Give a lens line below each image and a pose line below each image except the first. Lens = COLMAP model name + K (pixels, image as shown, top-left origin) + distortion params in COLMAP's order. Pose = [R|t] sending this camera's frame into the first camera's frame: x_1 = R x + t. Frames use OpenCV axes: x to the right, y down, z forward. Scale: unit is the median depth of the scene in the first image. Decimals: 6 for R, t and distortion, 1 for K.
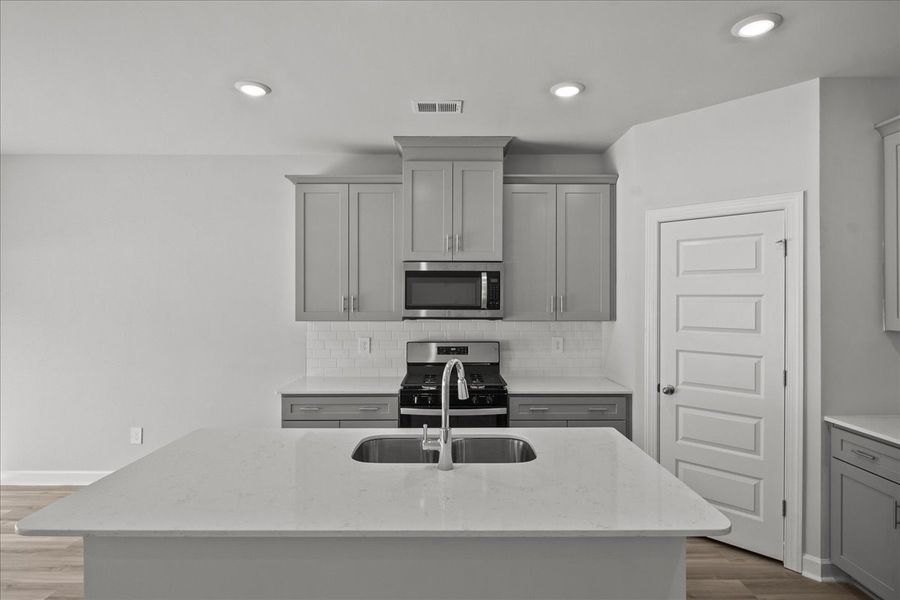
lens RADIAL K [[477.9, 0, 440.5], [0, 477.9, 299.6], [0, 0, 1]] dist [-0.001493, -0.000492]
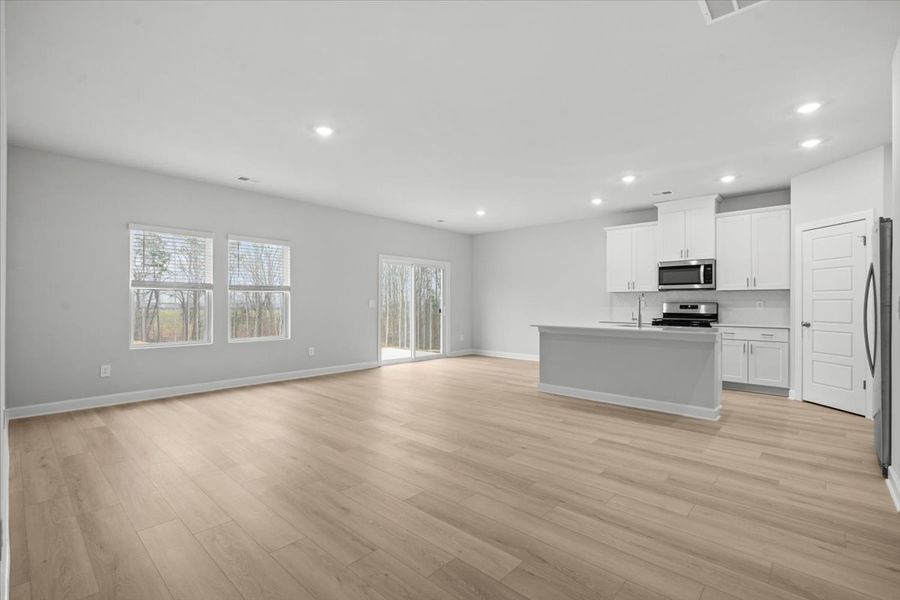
lens RADIAL K [[409.9, 0, 444.4], [0, 409.9, 304.1], [0, 0, 1]] dist [-0.014829, 0.000246]
pose [[0.715134, 0.001876, -0.698985, 0.493658], [0.000062, 0.999996, 0.002747, 0.095259], [0.698988, -0.002008, 0.715131, -0.891113]]
